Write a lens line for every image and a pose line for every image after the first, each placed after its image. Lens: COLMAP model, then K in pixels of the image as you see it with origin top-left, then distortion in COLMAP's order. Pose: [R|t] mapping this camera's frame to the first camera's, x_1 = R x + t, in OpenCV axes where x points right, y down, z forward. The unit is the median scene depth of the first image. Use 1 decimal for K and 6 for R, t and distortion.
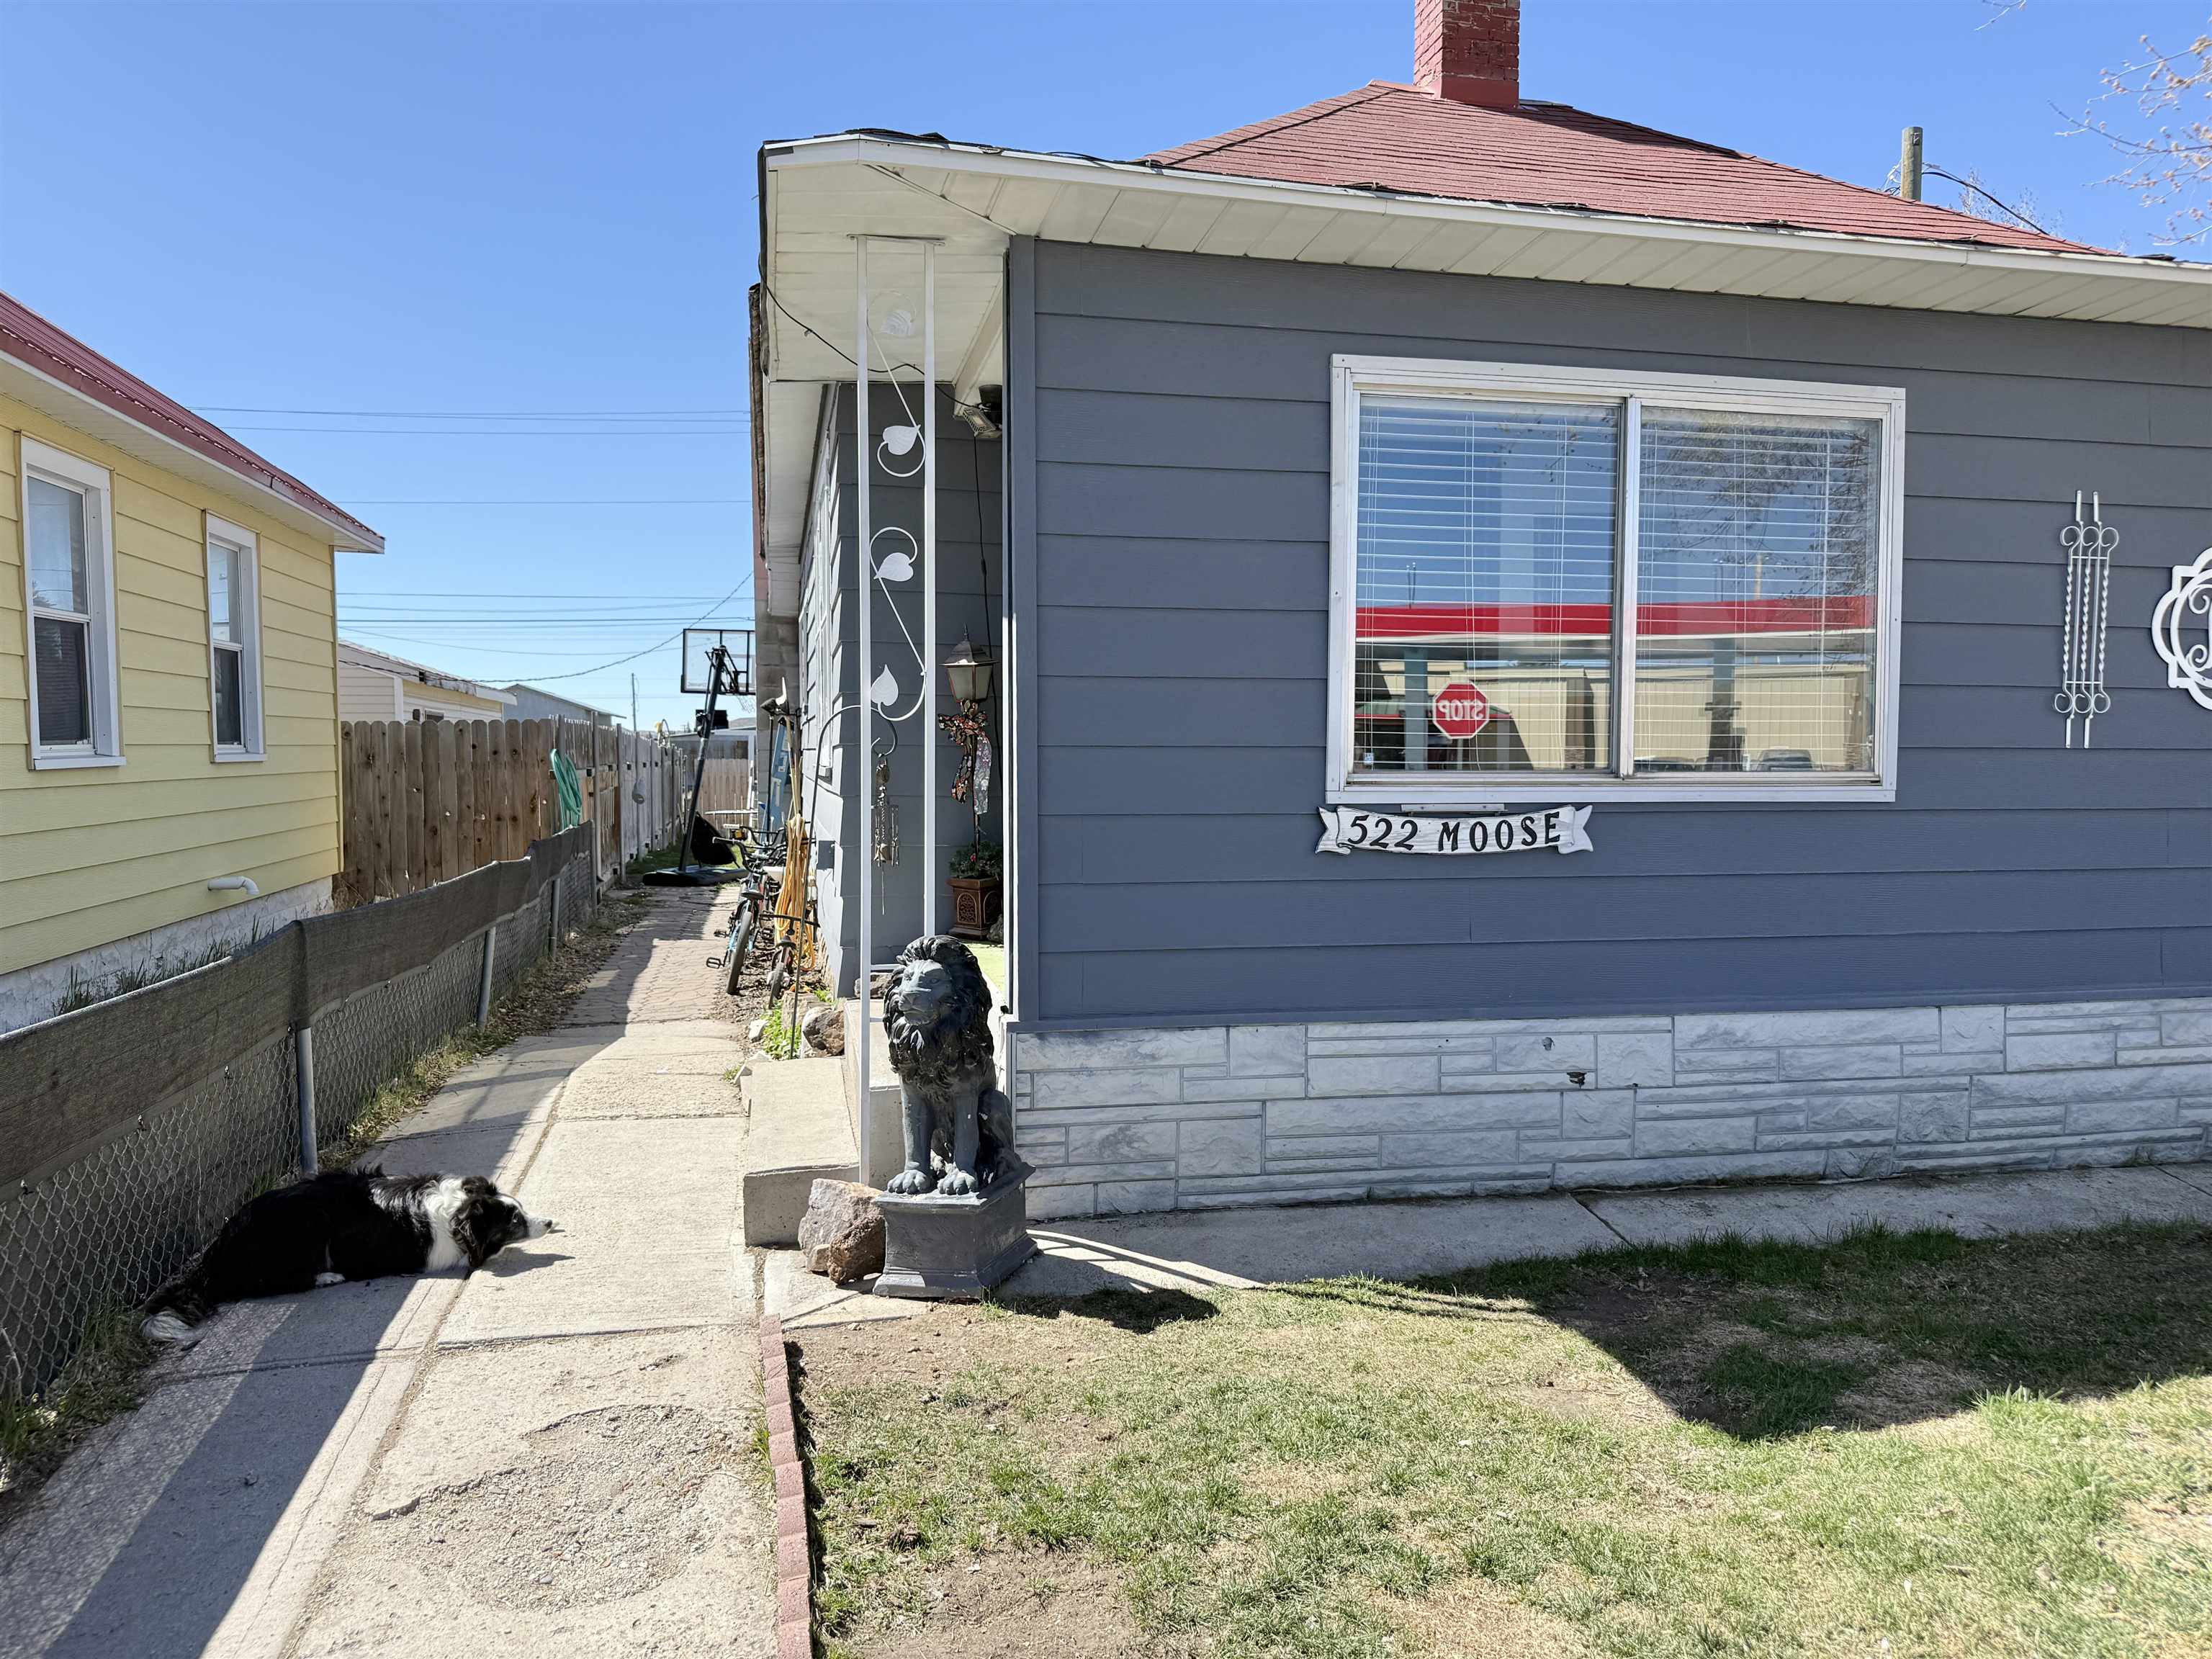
lens RADIAL K [[1559.8, 0, 1129.2], [0, 1559.8, 836.6], [0, 0, 1]] dist [0.070890, -0.090406]
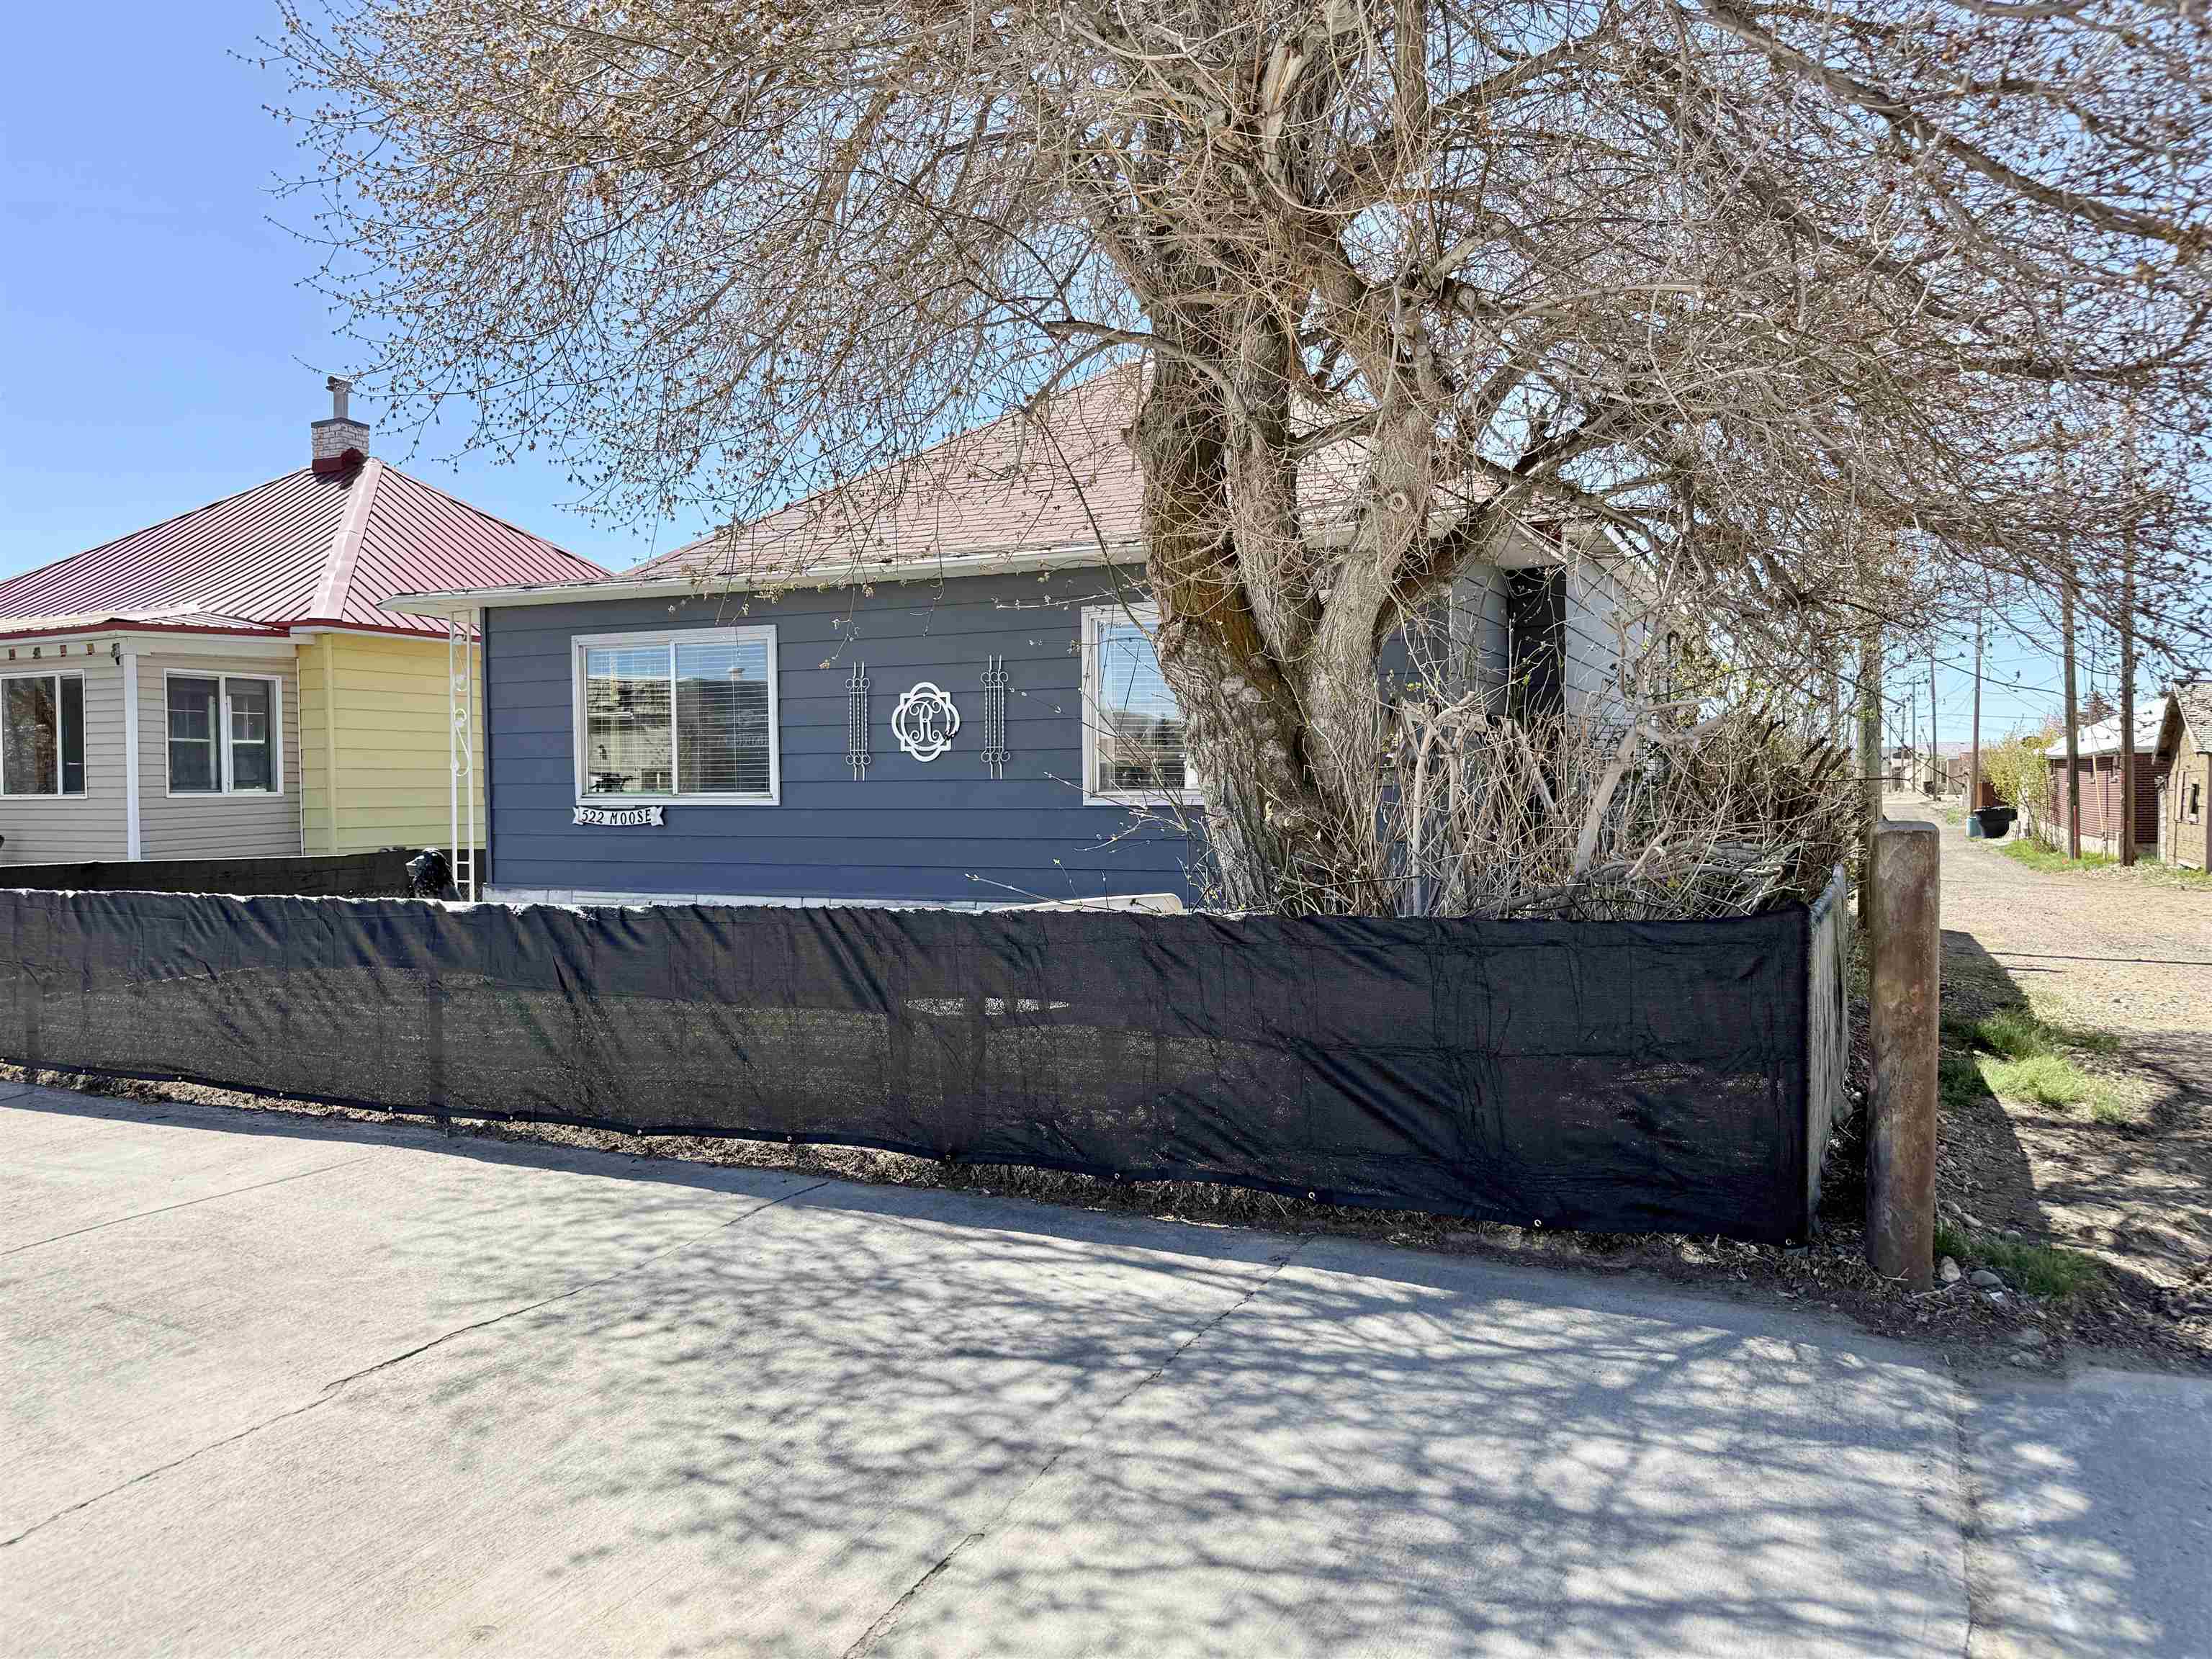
lens RADIAL K [[1559.8, 0, 1090.1], [0, 1559.8, 810.3], [0, 0, 1]] dist [0.070890, -0.090406]
pose [[0.788716, -0.000459, -0.614758, 2.328246], [-0.023716, 0.999233, -0.031172, 0.046556], [0.614301, 0.039166, 0.788100, -0.515542]]
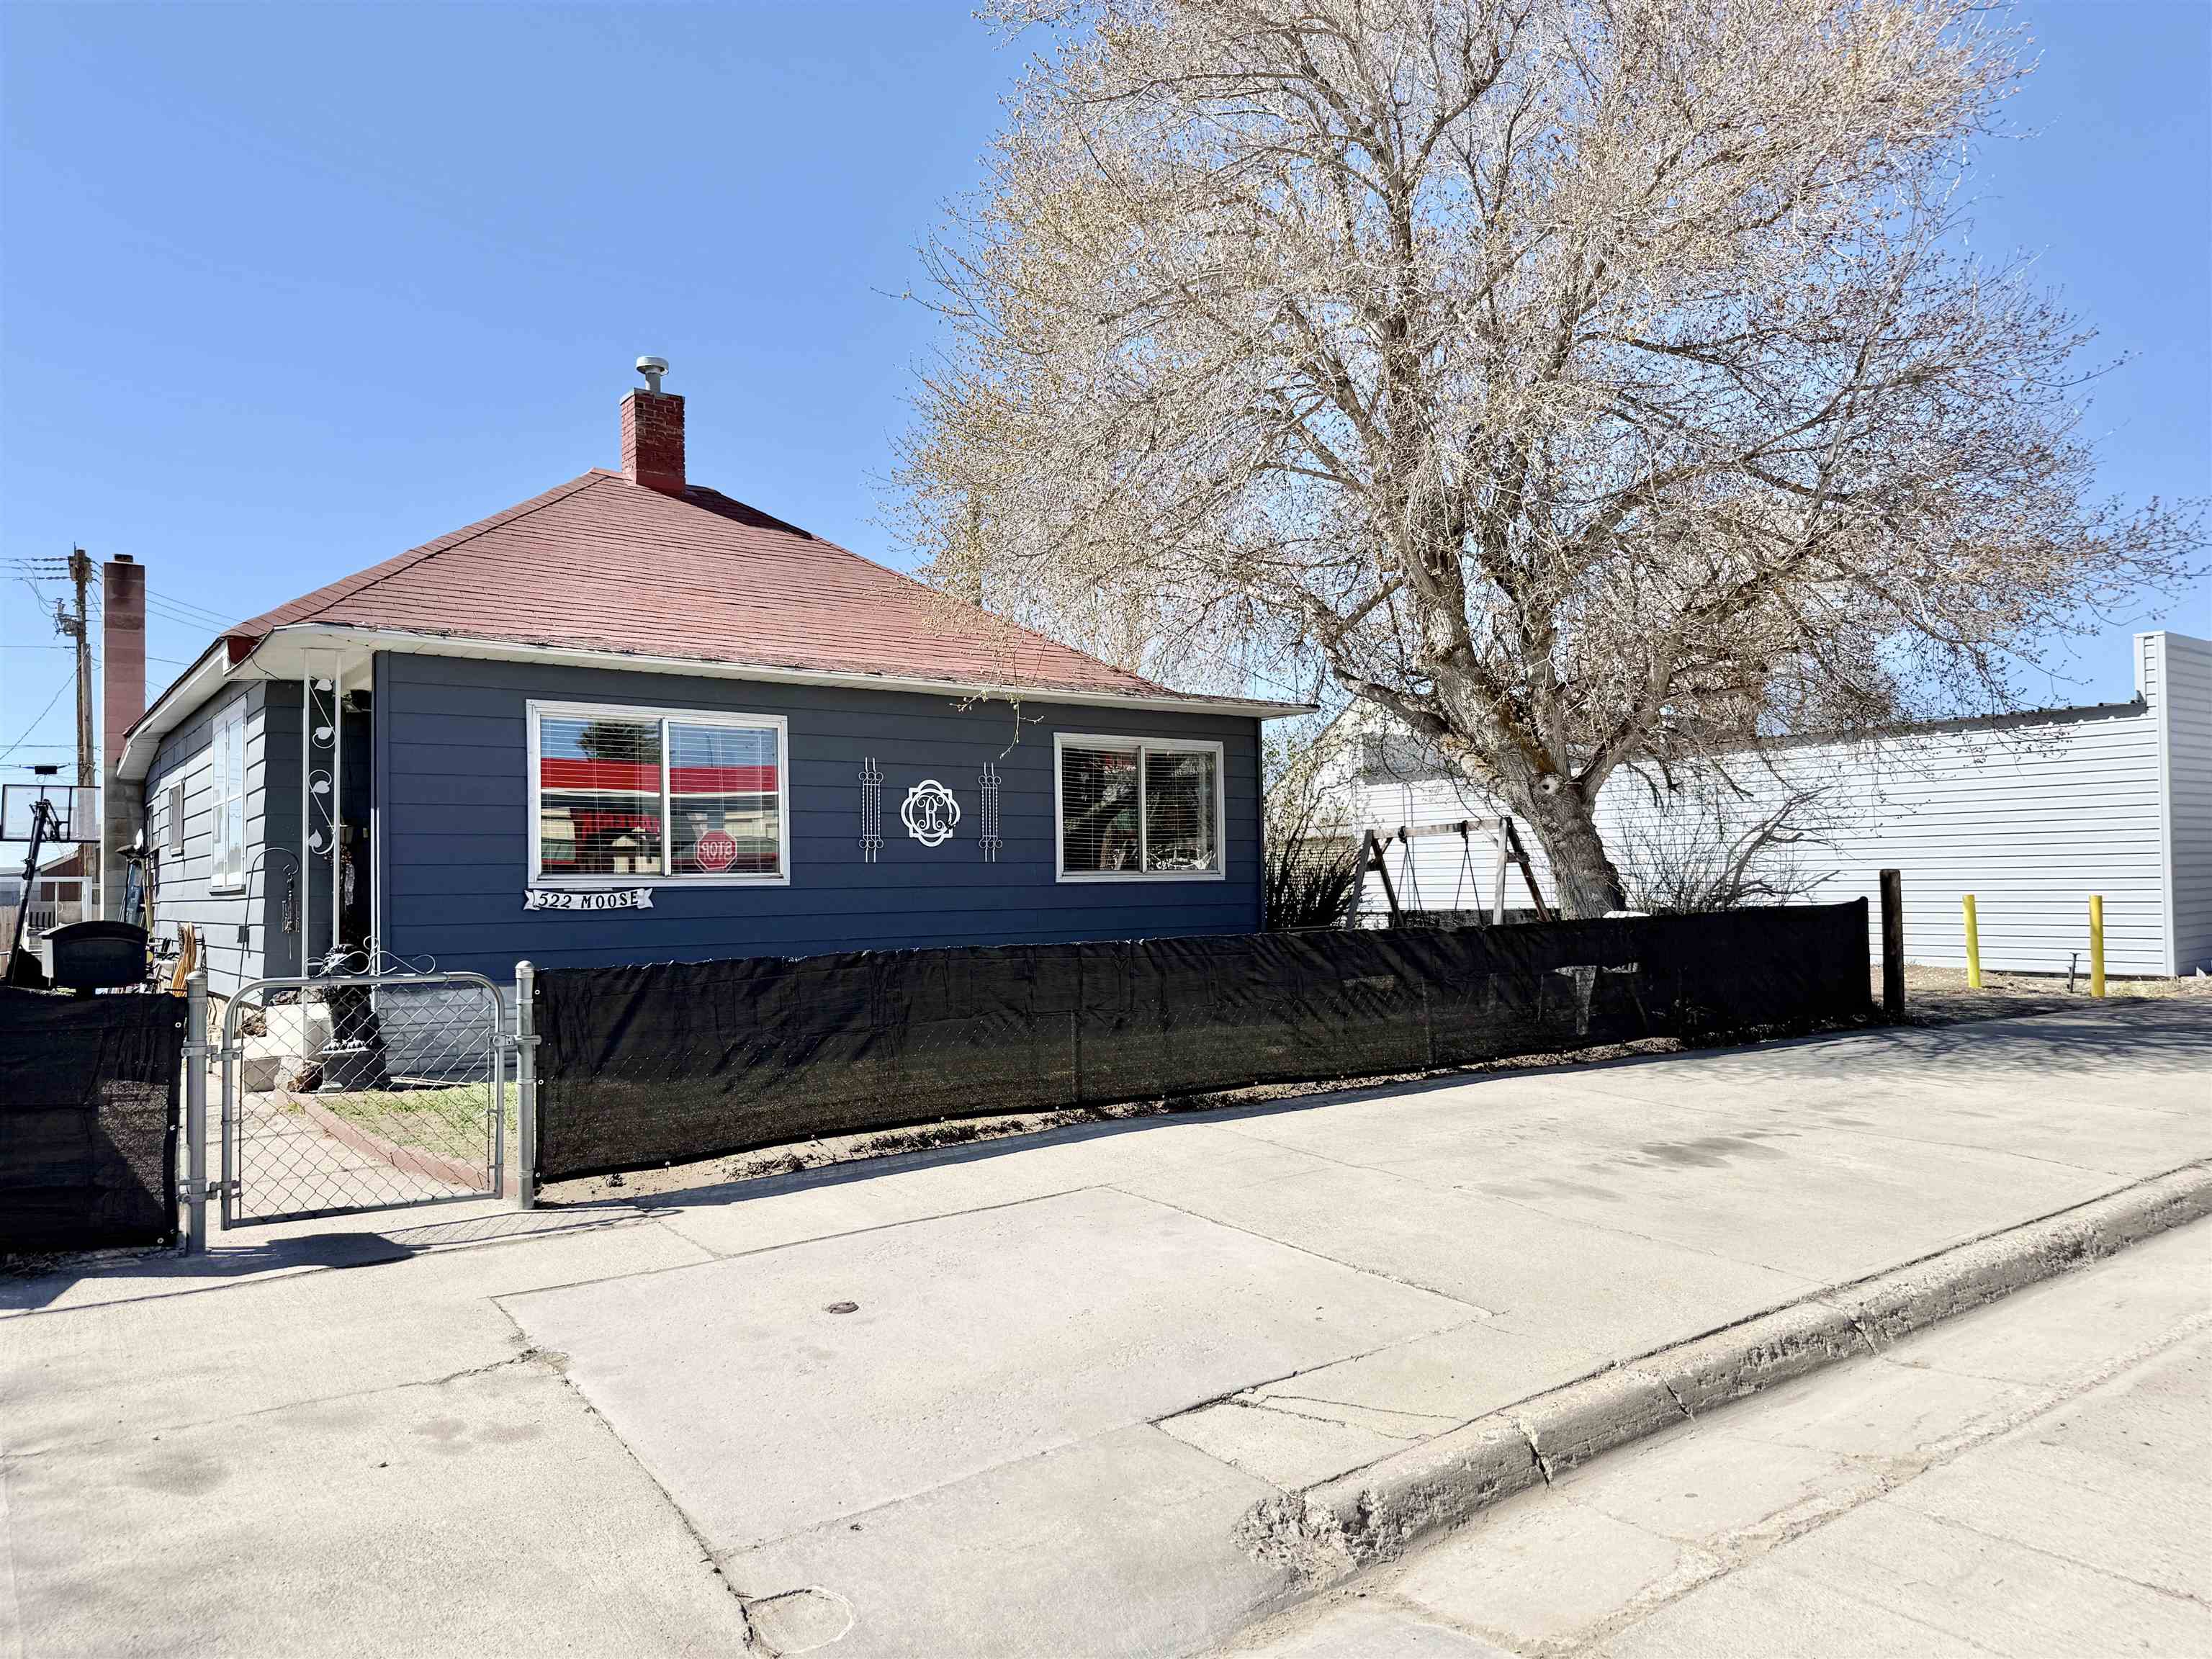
lens RADIAL K [[1559.8, 0, 1124.0], [0, 1559.8, 842.9], [0, 0, 1]] dist [0.070890, -0.090406]
pose [[0.916362, -0.005990, 0.400305, 0.002070], [0.040563, 0.996132, -0.077949, 0.125177], [-0.398289, 0.087667, 0.913061, -1.439365]]
